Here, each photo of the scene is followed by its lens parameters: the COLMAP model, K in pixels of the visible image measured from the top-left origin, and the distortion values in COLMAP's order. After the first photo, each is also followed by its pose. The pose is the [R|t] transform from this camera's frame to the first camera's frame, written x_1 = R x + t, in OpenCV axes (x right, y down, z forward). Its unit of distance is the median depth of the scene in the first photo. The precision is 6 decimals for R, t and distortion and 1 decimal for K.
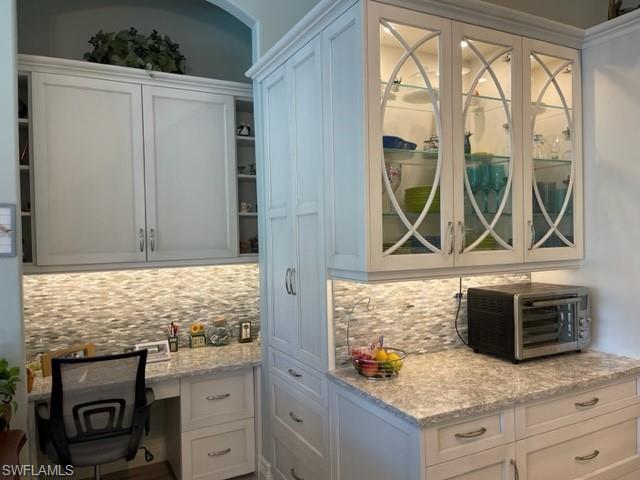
lens RADIAL K [[474.0, 0, 320.0], [0, 474.0, 240.0], [0, 0, 1]] dist [0.060469, -0.001484]
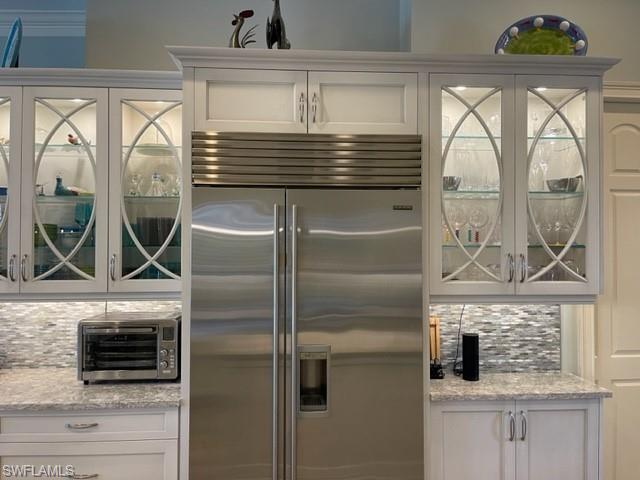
lens RADIAL K [[342.2, 0, 320.0], [0, 342.2, 240.0], [0, 0, 1]] dist [0.041847, -0.000323]
pose [[0.901763, -0.002093, -0.432227, 1.155357], [-0.027004, 0.997762, -0.061171, -0.034013], [0.431387, 0.066834, 0.899688, 0.487042]]
